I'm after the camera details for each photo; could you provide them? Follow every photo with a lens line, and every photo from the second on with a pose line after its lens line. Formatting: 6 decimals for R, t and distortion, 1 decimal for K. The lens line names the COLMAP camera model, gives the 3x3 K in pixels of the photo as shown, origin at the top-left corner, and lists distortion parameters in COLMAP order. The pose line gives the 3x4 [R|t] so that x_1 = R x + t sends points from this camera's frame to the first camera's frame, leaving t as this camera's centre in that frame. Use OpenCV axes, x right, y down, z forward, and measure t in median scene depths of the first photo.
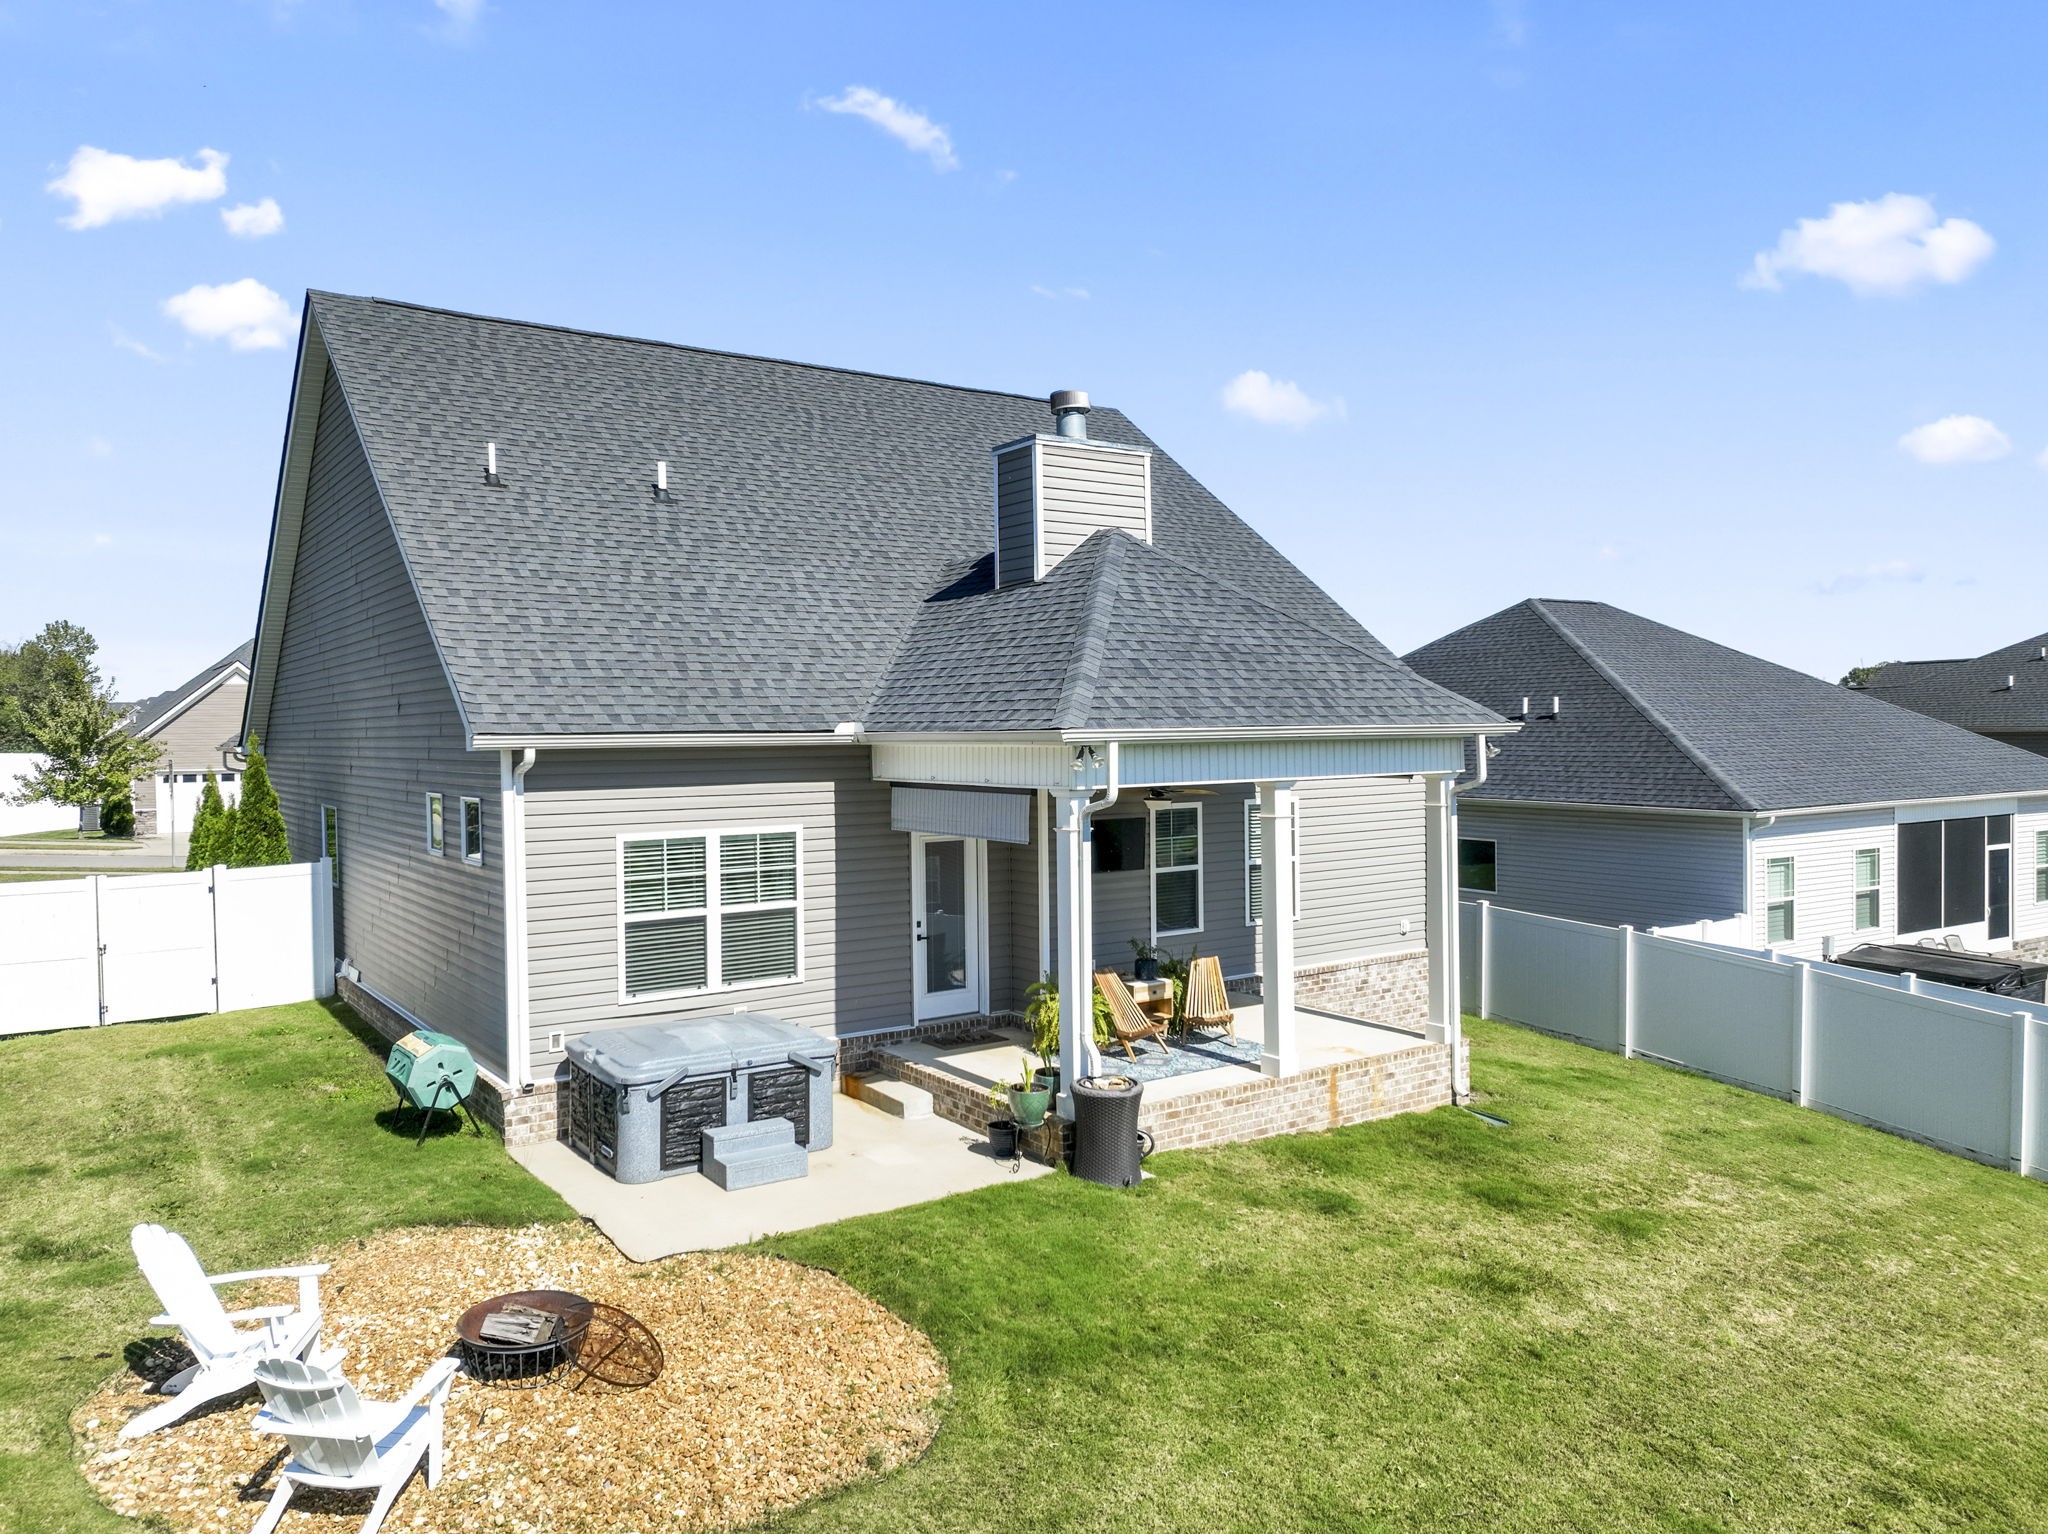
lens RADIAL K [[1339.9, 0, 1024.0], [0, 1339.9, 767.0], [0, 0, 1]] dist [-0.003298, -0.000064]
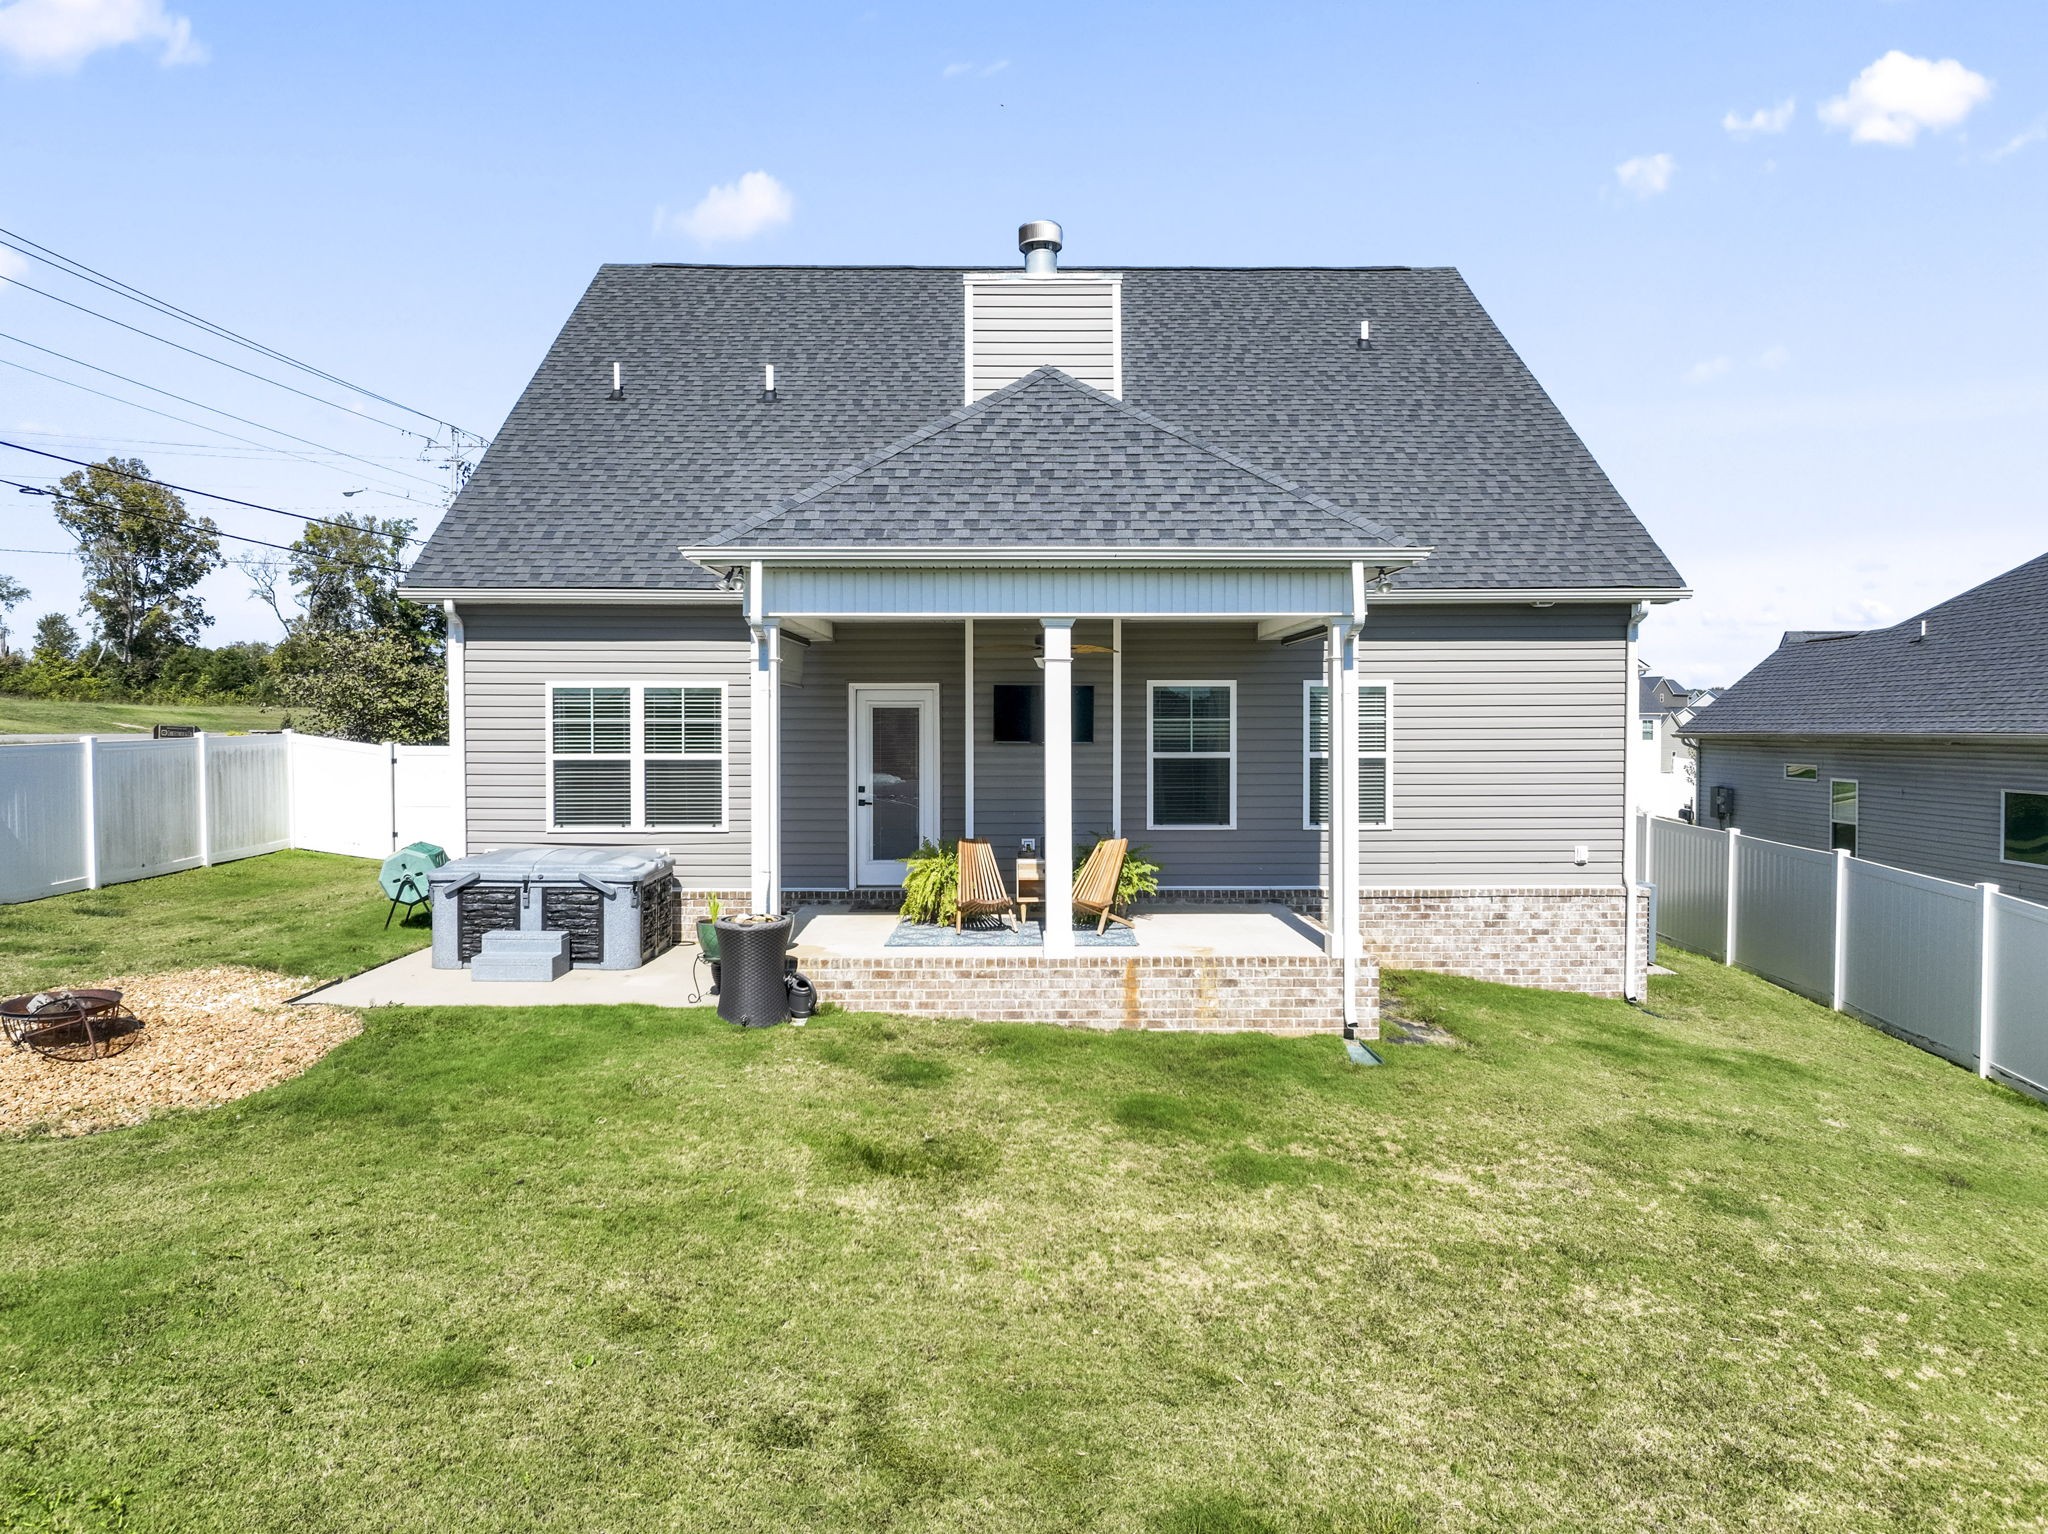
lens RADIAL K [[1339.9, 0, 1024.0], [0, 1339.9, 767.0], [0, 0, 1]] dist [-0.003298, -0.000064]
pose [[0.849698, 0.030251, -0.526402, 0.610596], [-0.022448, 0.999523, 0.021206, 0.085638], [0.526792, -0.006201, 0.849971, 0.241178]]
